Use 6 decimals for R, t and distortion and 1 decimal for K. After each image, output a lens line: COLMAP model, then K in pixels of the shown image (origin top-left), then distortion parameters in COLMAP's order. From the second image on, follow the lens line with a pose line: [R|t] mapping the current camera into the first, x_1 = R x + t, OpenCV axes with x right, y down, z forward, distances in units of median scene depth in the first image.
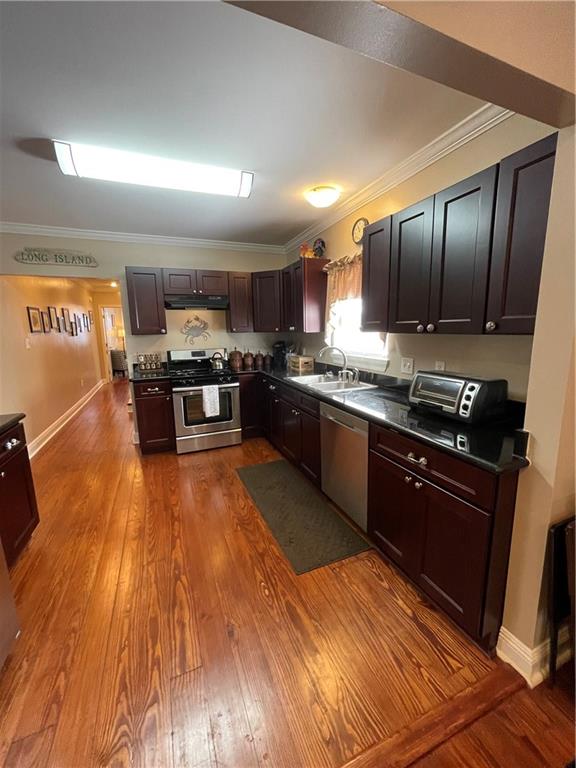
lens RADIAL K [[309.9, 0, 290.8], [0, 309.9, 380.9], [0, 0, 1]] dist [-0.001115, -0.000126]
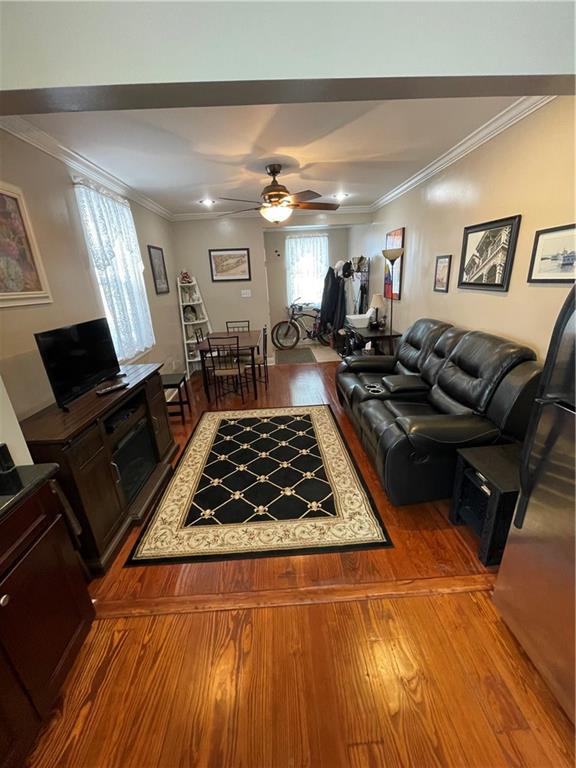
lens RADIAL K [[309.9, 0, 289.5], [0, 309.9, 385.6], [0, 0, 1]] dist [-0.001115, -0.000126]
pose [[-0.936563, -0.052211, 0.346588, -0.375204], [0.126303, 0.872135, 0.472682, -0.304238], [-0.326950, 0.486472, -0.810215, 1.244184]]
